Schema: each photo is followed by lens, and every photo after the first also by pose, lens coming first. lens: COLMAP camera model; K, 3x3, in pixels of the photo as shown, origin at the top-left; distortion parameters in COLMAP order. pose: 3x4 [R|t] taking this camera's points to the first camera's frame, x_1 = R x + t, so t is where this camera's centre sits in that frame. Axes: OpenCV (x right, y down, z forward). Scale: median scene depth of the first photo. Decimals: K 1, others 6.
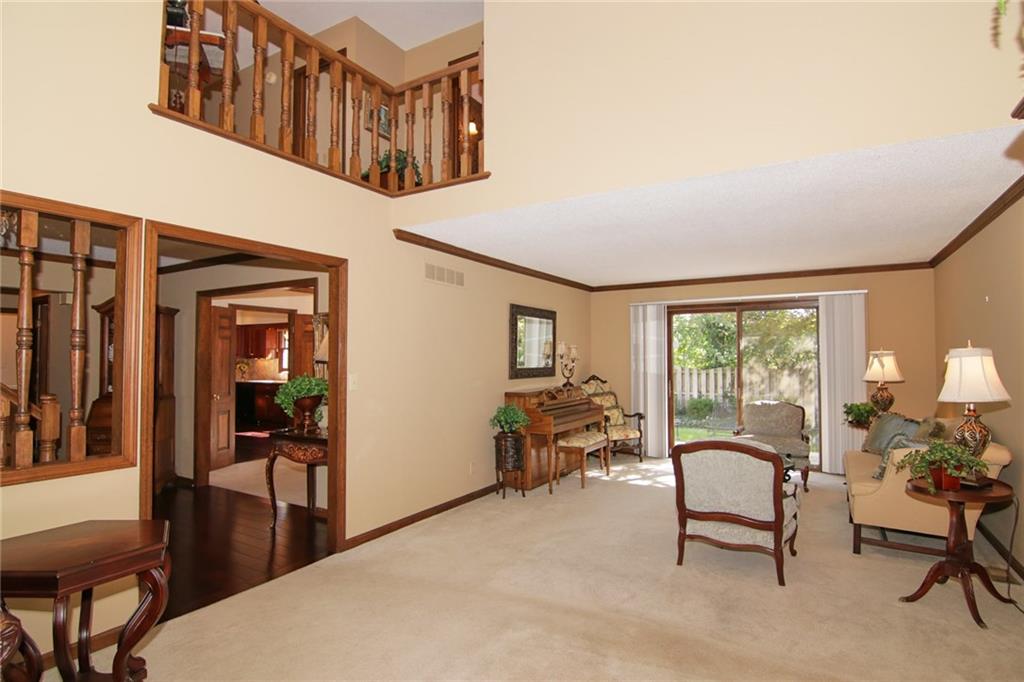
lens RADIAL K [[521.4, 0, 510.1], [0, 521.4, 343.4], [0, 0, 1]] dist [-0.008953, -0.005648]
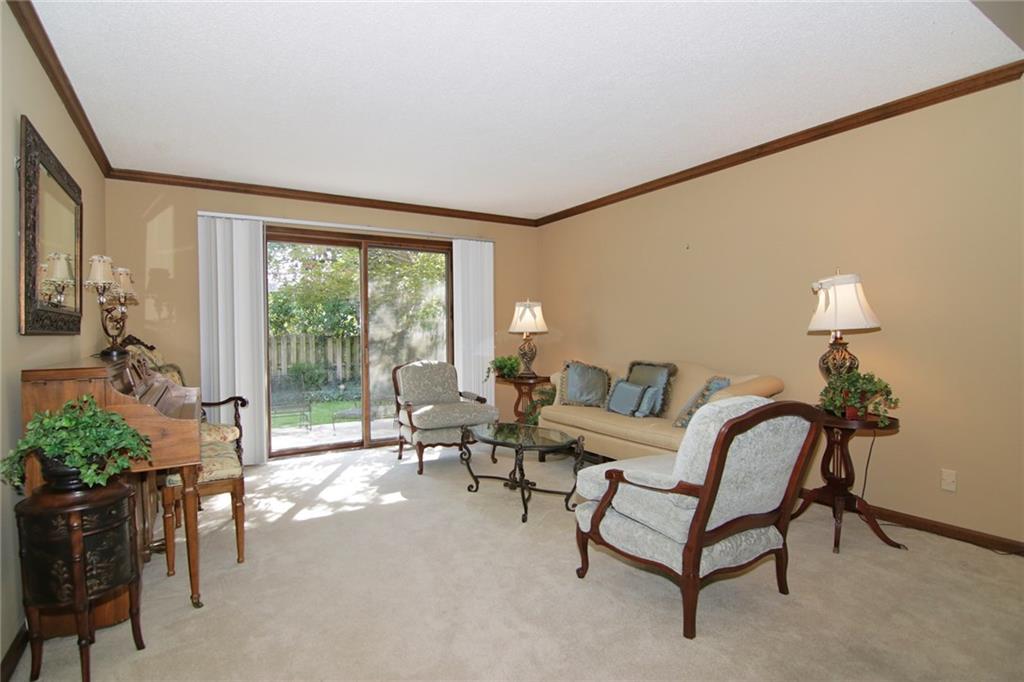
lens RADIAL K [[521.4, 0, 507.0], [0, 521.4, 325.8], [0, 0, 1]] dist [-0.008953, -0.005648]
pose [[0.470963, 0.006726, 0.882127, -0.138721], [-0.015957, 0.999872, 0.000895, 0.052043], [-0.882009, -0.014497, 0.471010, 0.494274]]
